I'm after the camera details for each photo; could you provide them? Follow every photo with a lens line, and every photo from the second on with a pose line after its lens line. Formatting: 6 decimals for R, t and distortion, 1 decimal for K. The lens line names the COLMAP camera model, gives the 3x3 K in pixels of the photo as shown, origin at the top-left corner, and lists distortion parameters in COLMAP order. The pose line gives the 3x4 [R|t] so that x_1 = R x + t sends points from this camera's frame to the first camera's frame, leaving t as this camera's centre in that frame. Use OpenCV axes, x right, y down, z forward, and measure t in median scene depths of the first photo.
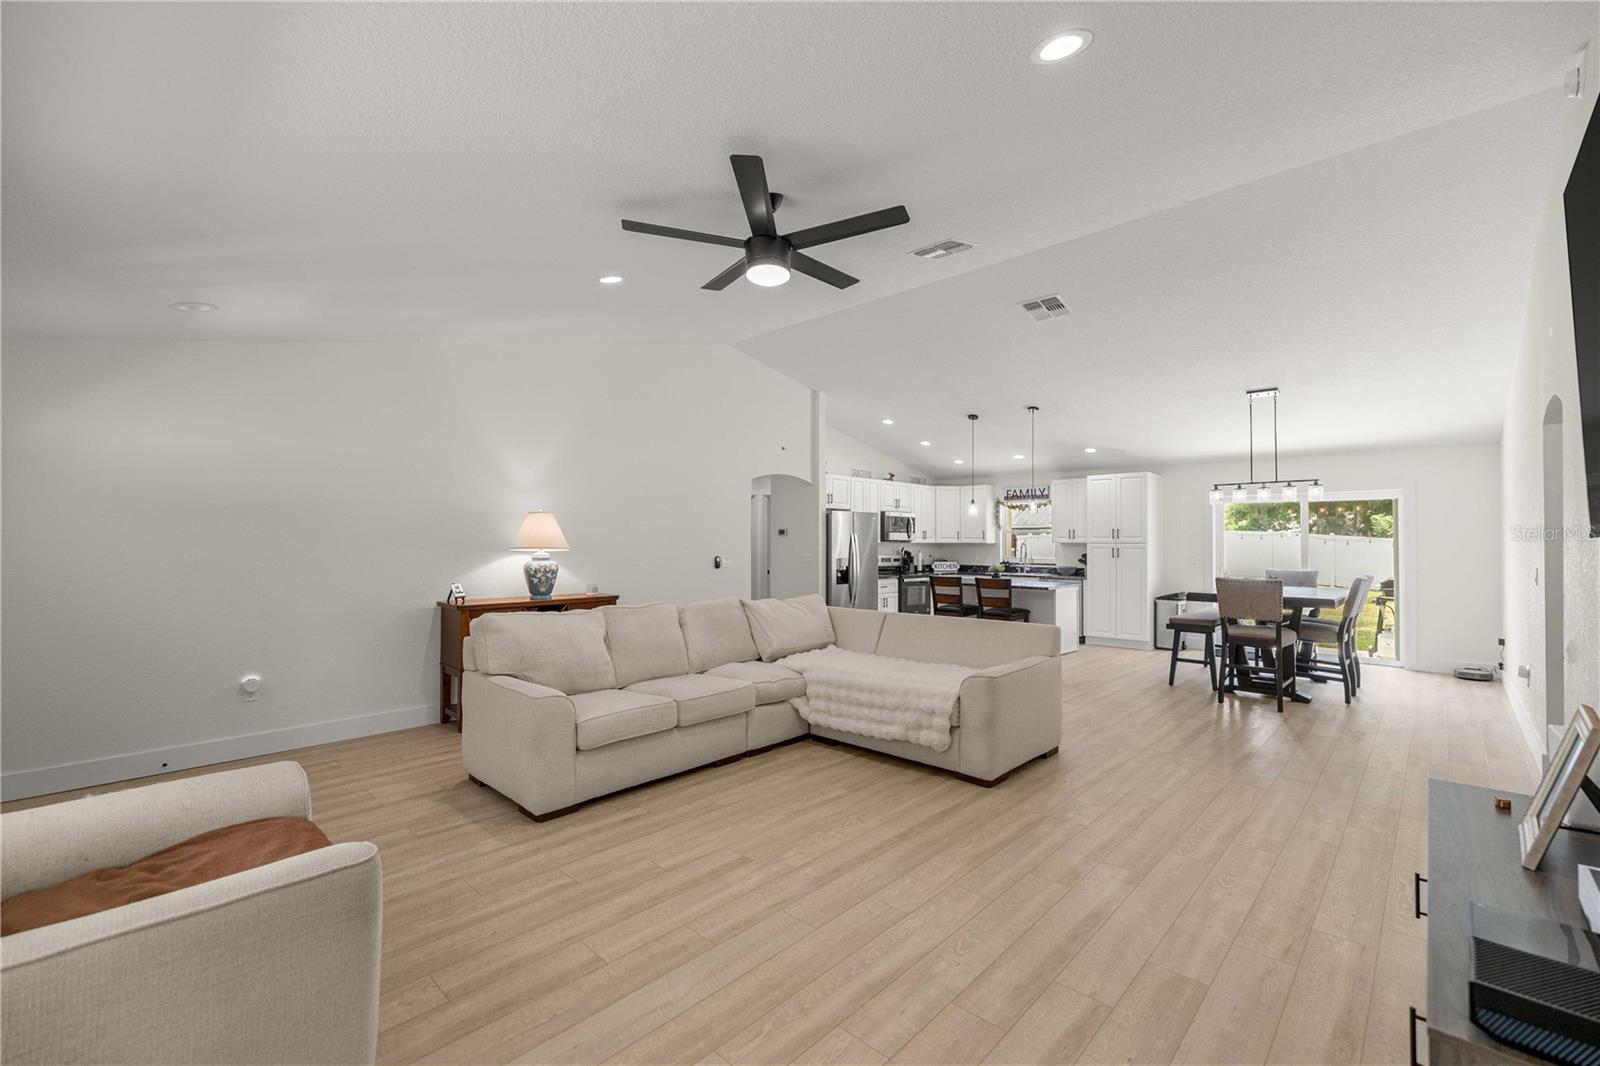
lens RADIAL K [[681.7, 0, 797.0], [0, 681.7, 540.2], [0, 0, 1]] dist [0.000660, 0.000116]
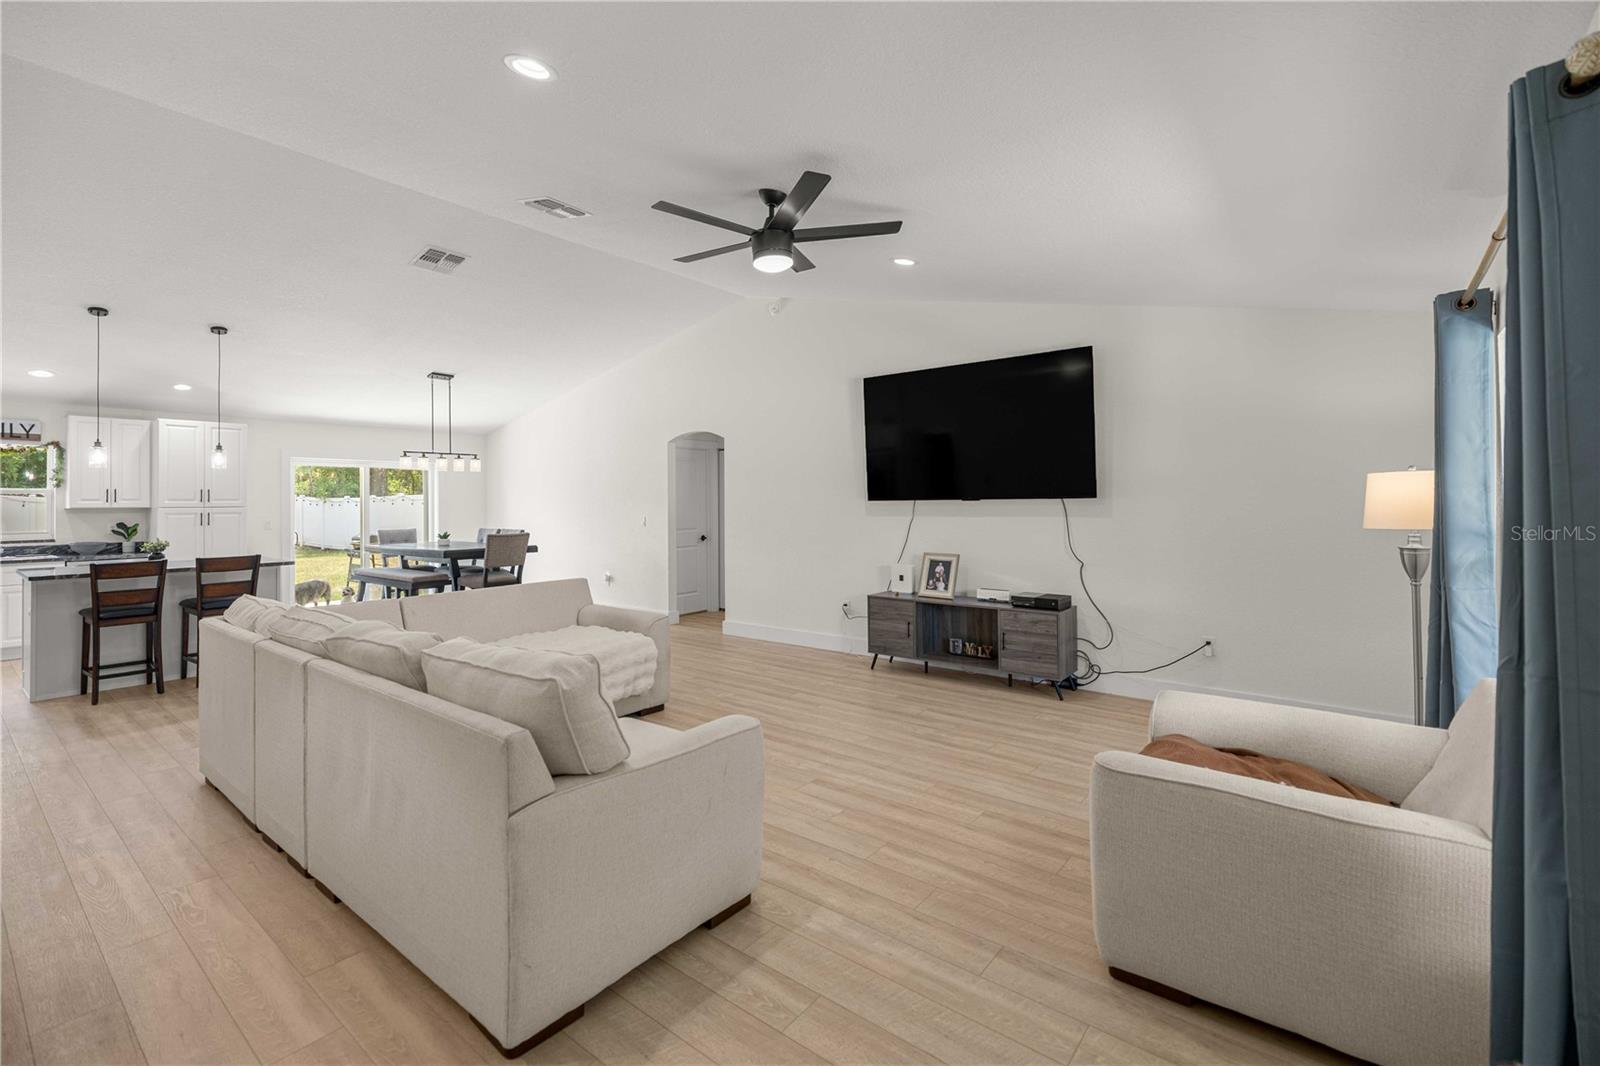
lens RADIAL K [[681.7, 0, 813.1], [0, 681.7, 486.4], [0, 0, 1]] dist [0.000660, 0.000116]
pose [[-0.100240, 0.020885, 0.994744, -1.242057], [0.004013, 0.999780, -0.020586, -0.001785], [-0.994955, 0.001928, -0.100301, 1.138218]]
